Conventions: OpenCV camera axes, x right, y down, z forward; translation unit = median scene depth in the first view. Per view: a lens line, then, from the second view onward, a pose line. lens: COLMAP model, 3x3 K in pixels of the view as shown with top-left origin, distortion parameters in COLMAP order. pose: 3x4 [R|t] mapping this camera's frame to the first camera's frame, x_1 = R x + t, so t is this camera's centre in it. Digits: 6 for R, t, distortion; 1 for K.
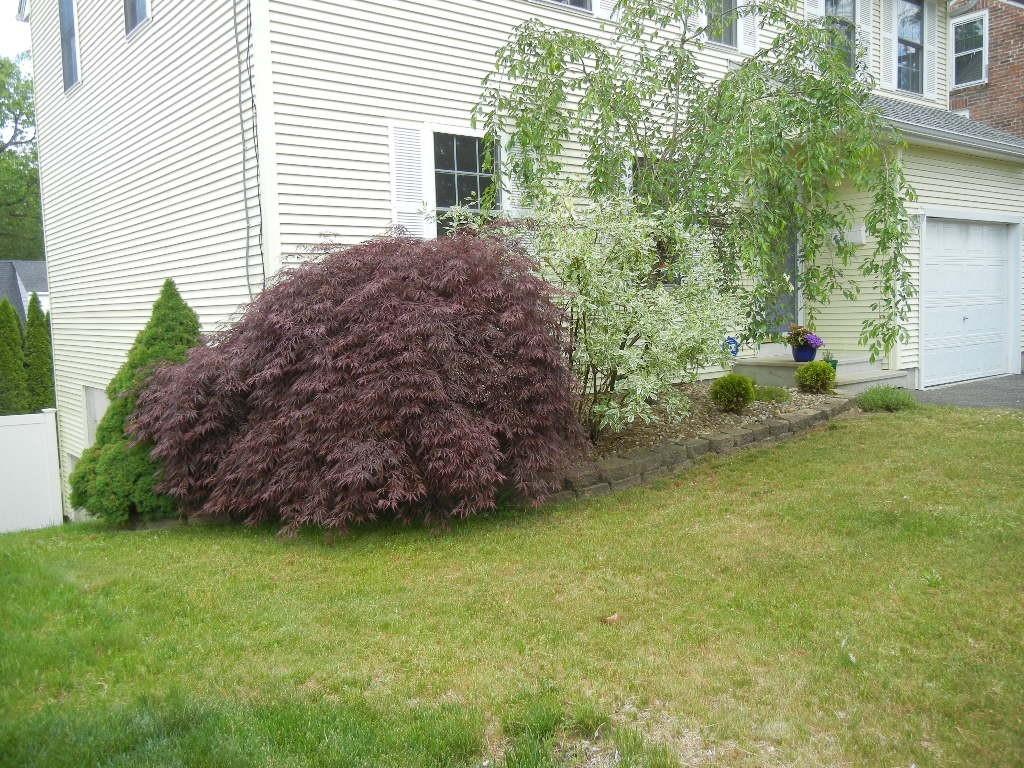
lens RADIAL K [[868.4, 0, 508.6], [0, 868.4, 380.6], [0, 0, 1]] dist [-0.012629, 0.013462]
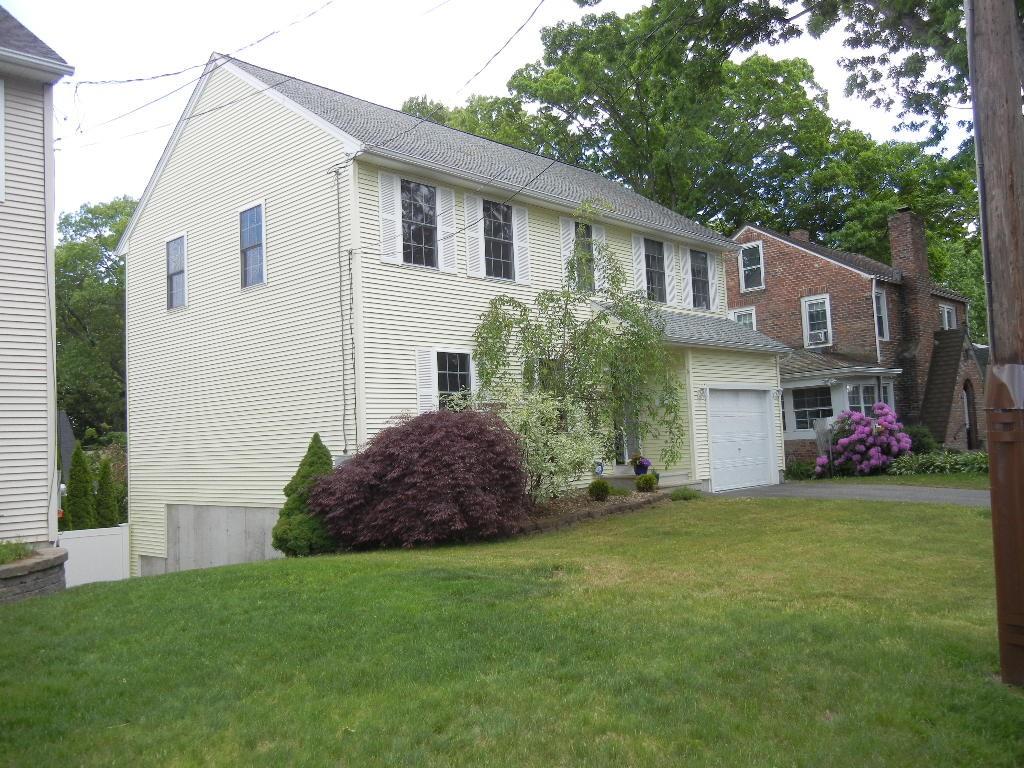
lens RADIAL K [[868.4, 0, 508.6], [0, 868.4, 380.6], [0, 0, 1]] dist [-0.012629, 0.013462]
pose [[0.989938, -0.003365, 0.141464, -0.215359], [0.026328, 0.986640, -0.160775, 0.085152], [-0.139033, 0.162882, 0.976801, -0.904631]]
